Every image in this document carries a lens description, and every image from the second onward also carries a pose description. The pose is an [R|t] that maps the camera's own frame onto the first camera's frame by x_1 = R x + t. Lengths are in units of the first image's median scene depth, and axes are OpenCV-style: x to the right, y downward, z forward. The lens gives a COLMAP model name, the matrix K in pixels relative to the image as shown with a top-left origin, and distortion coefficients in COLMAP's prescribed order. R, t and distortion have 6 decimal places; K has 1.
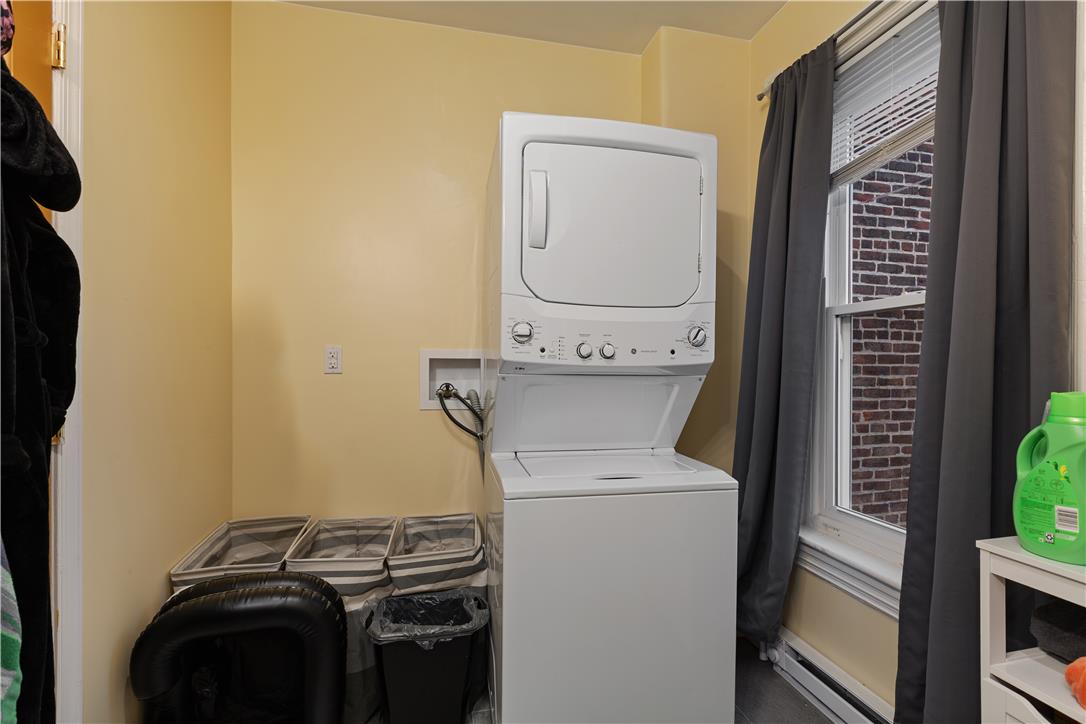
lens RADIAL K [[488.8, 0, 543.0], [0, 488.8, 362.0], [0, 0, 1]] dist [-0.001081, -0.000096]
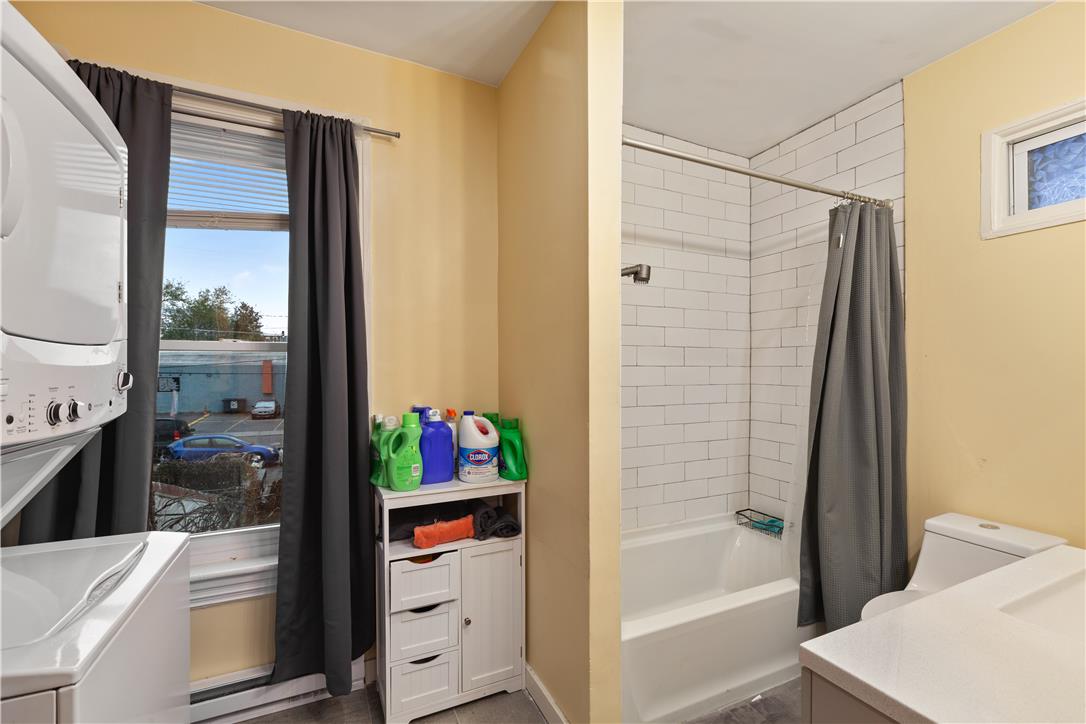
lens RADIAL K [[488.8, 0, 543.0], [0, 488.8, 362.0], [0, 0, 1]] dist [-0.001081, -0.000096]
pose [[-0.237594, 0.011453, 0.971297, -1.122659], [0.002745, 0.999934, -0.011119, -0.133354], [-0.971361, 0.000025, -0.237610, 0.847684]]
